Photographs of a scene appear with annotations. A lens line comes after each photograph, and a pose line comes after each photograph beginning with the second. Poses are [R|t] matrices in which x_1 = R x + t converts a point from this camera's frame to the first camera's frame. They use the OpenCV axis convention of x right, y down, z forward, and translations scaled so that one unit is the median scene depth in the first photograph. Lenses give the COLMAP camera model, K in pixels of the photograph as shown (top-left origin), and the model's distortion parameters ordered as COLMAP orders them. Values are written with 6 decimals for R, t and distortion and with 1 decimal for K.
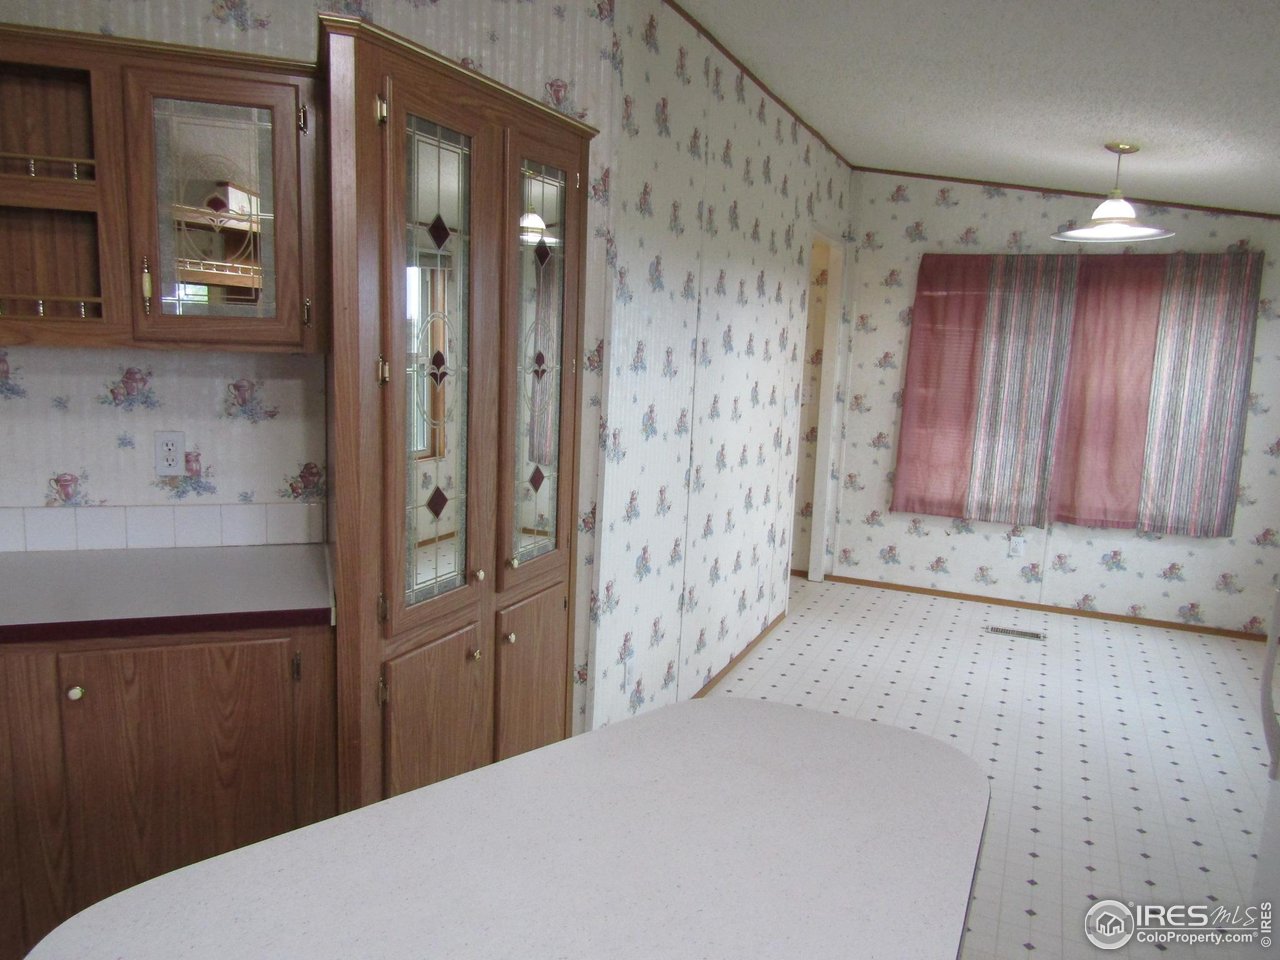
lens RADIAL K [[906.1, 0, 641.8], [0, 906.1, 481.8], [0, 0, 1]] dist [-0.018165, 0.006516]
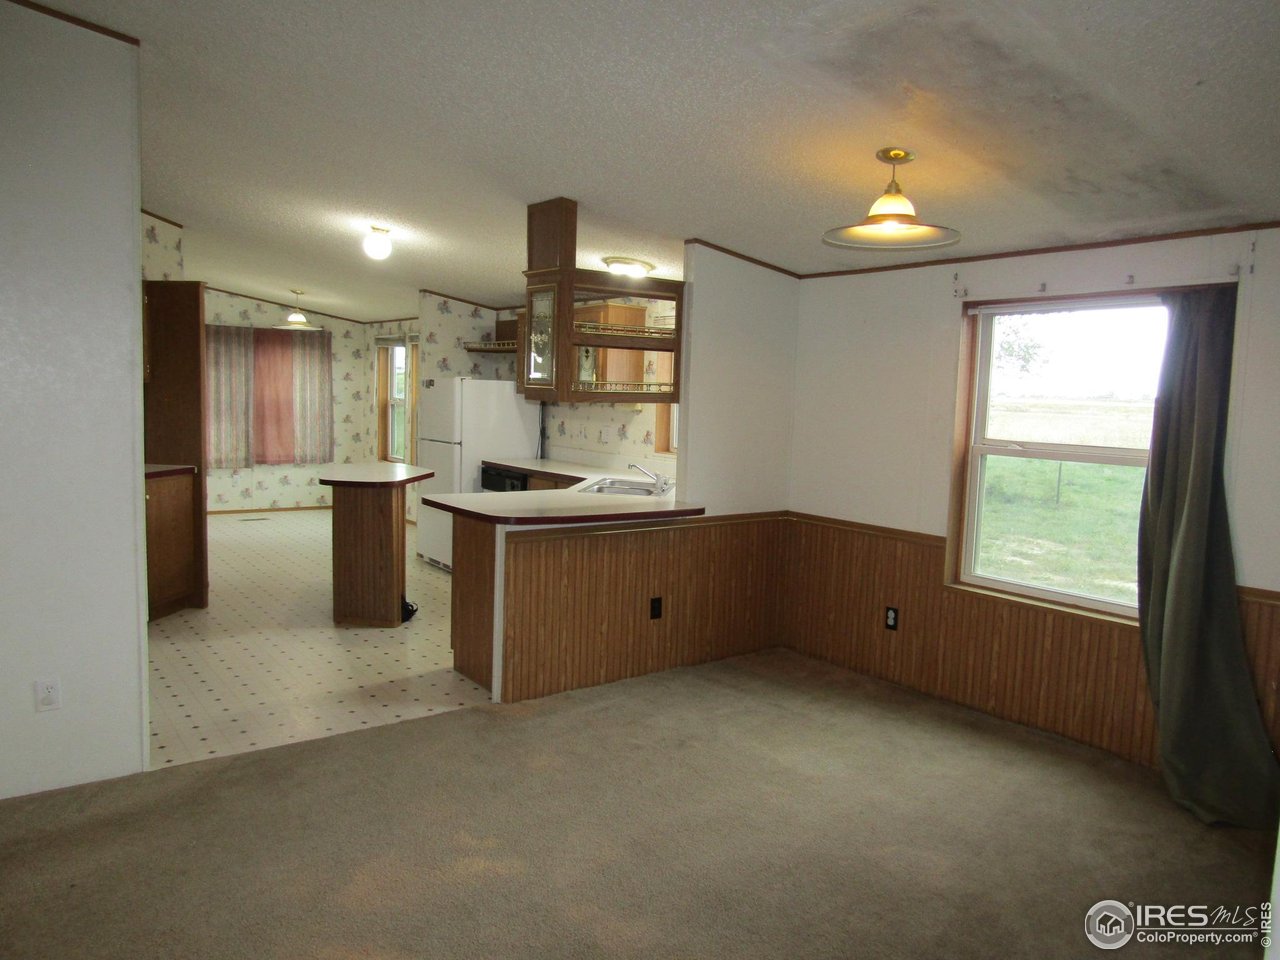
lens RADIAL K [[906.1, 0, 644.3], [0, 906.1, 482.0], [0, 0, 1]] dist [-0.018165, 0.006516]
pose [[0.479236, -0.096004, 0.872420, -0.855760], [0.126291, 0.991198, 0.039701, 0.113150], [-0.868553, 0.091152, 0.487142, -0.677097]]
